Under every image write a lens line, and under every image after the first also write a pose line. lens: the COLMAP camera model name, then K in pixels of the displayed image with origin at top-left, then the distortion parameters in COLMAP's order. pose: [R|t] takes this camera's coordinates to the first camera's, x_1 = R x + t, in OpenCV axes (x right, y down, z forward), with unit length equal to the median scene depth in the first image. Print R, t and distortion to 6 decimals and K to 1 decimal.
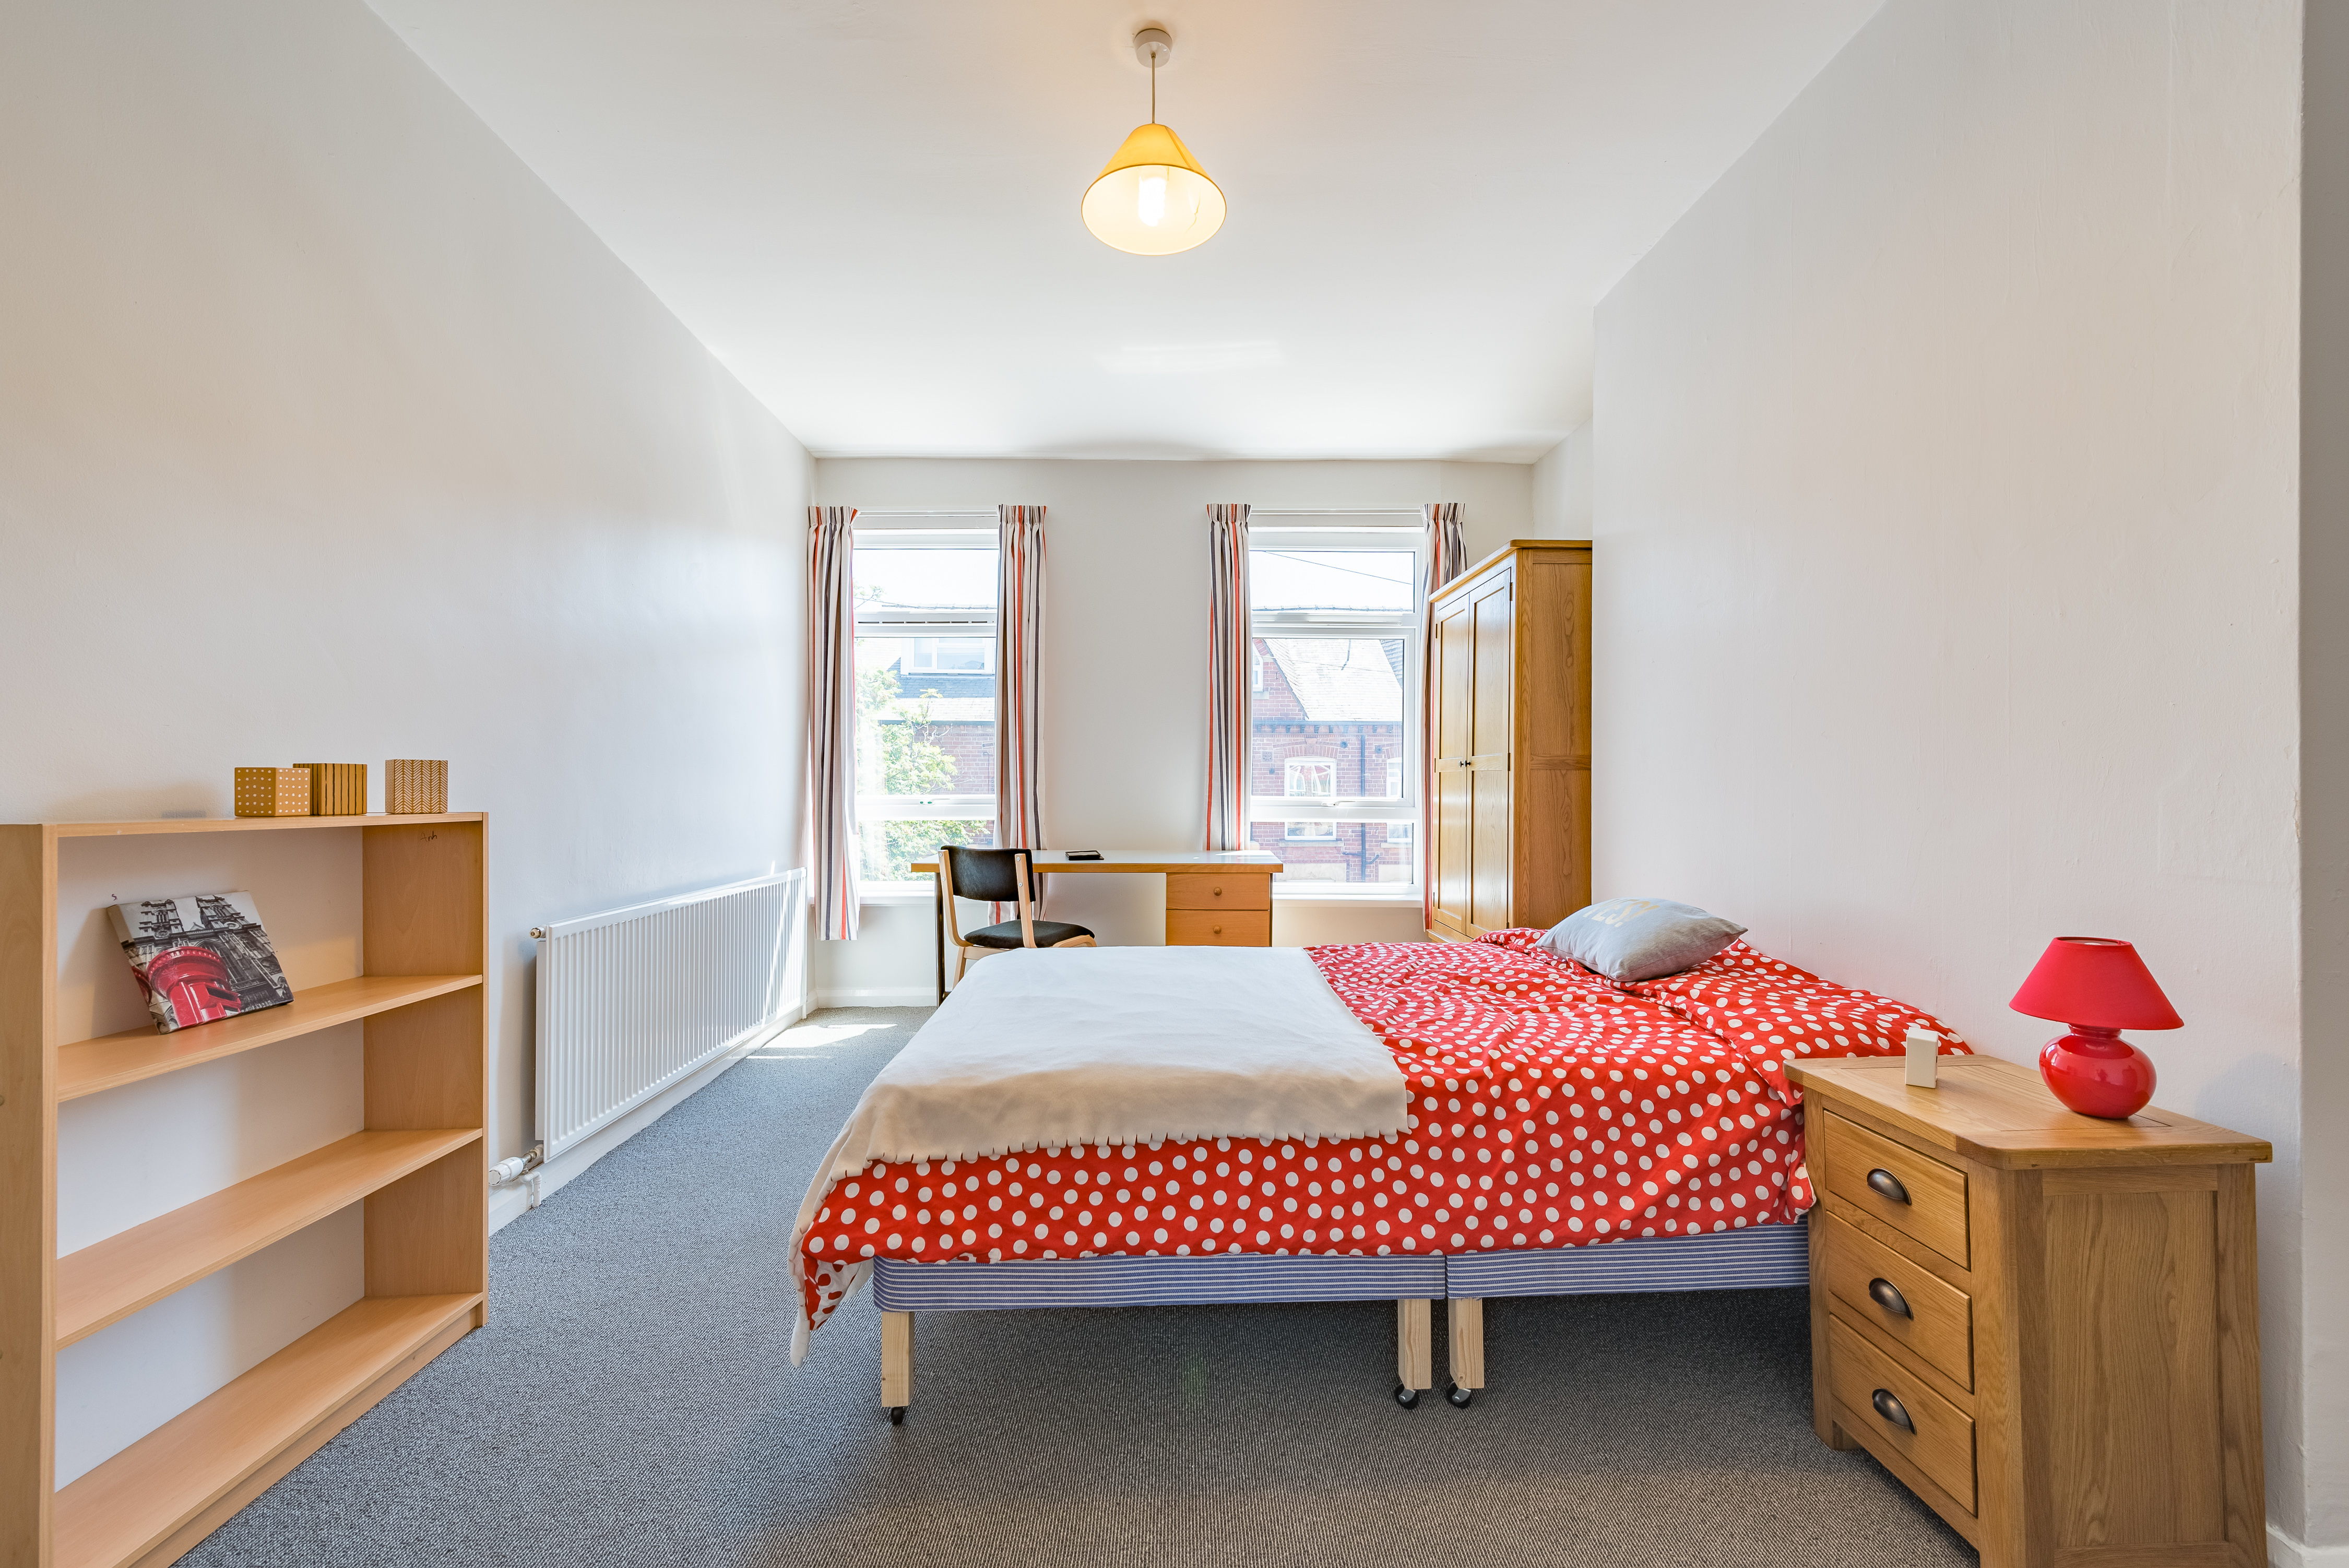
lens RADIAL K [[934.2, 0, 1165.5], [0, 934.2, 799.4], [0, 0, 1]] dist [0.007594, -0.002376]
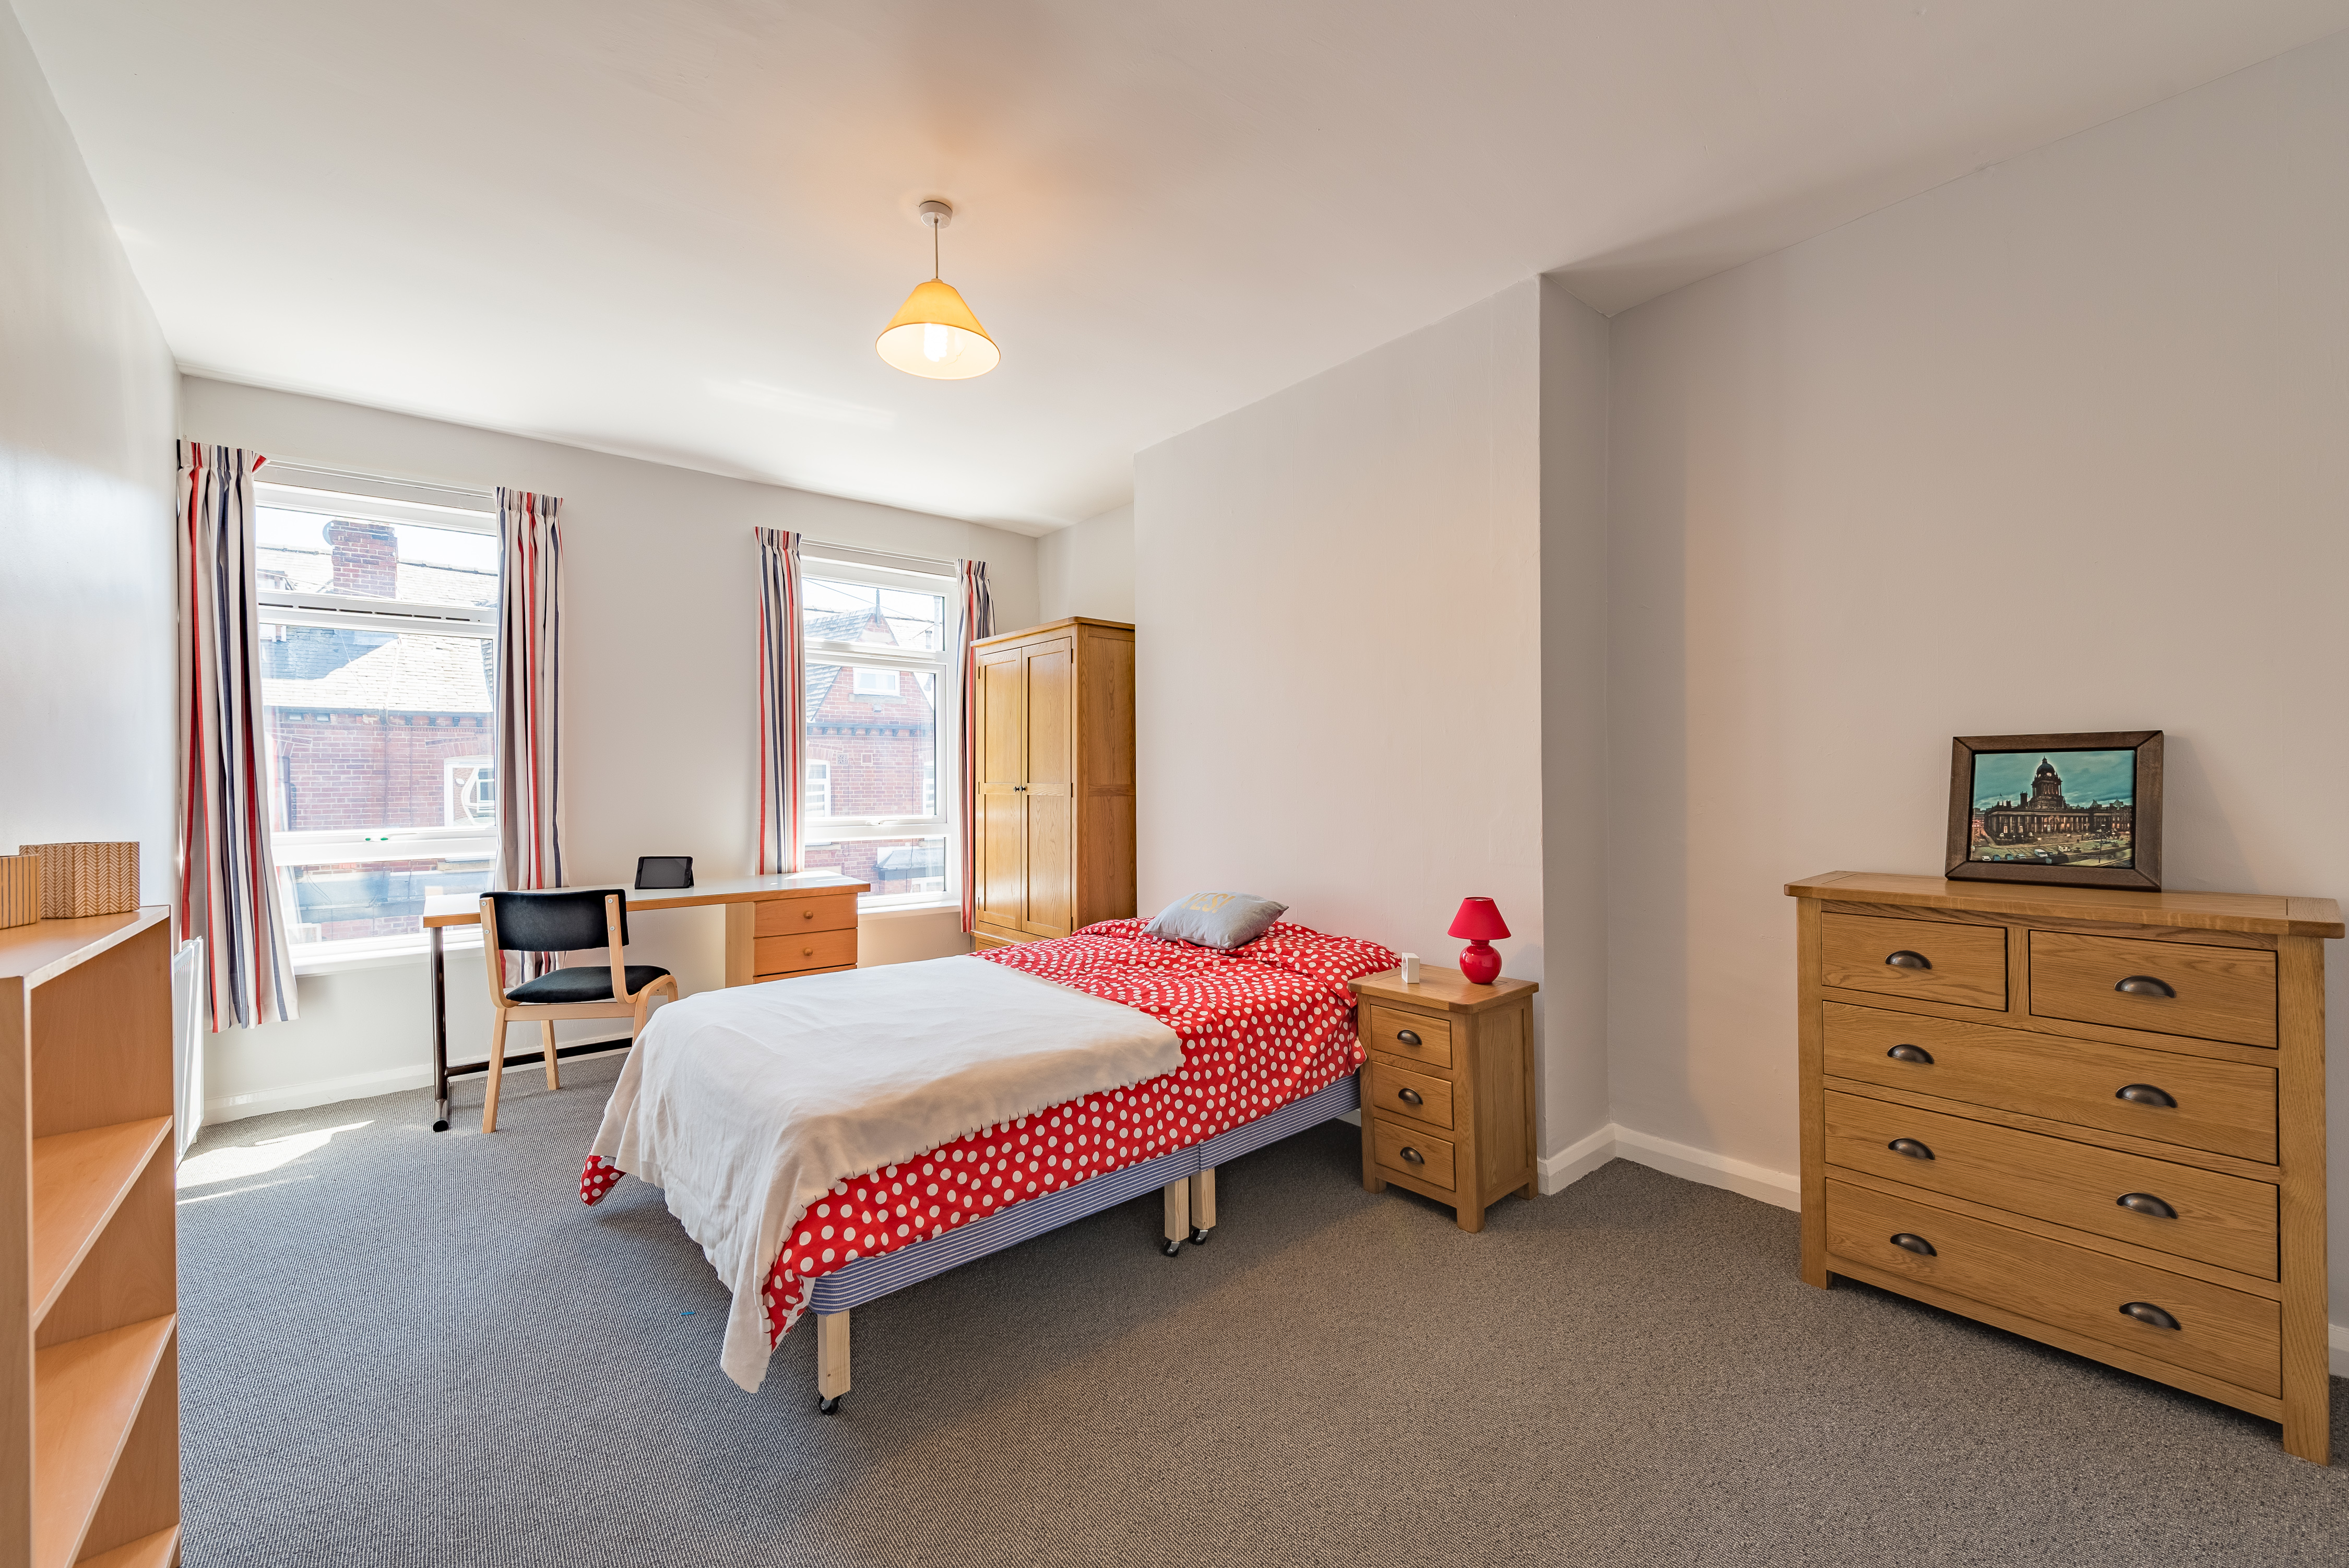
lens RADIAL K [[934.2, 0, 1174.6], [0, 934.2, 794.5], [0, 0, 1]] dist [0.007594, -0.002376]
pose [[0.776140, -0.014754, 0.630387, -0.649201], [0.015223, 0.999873, 0.004659, -0.077028], [-0.630376, 0.005980, 0.776267, -0.136087]]
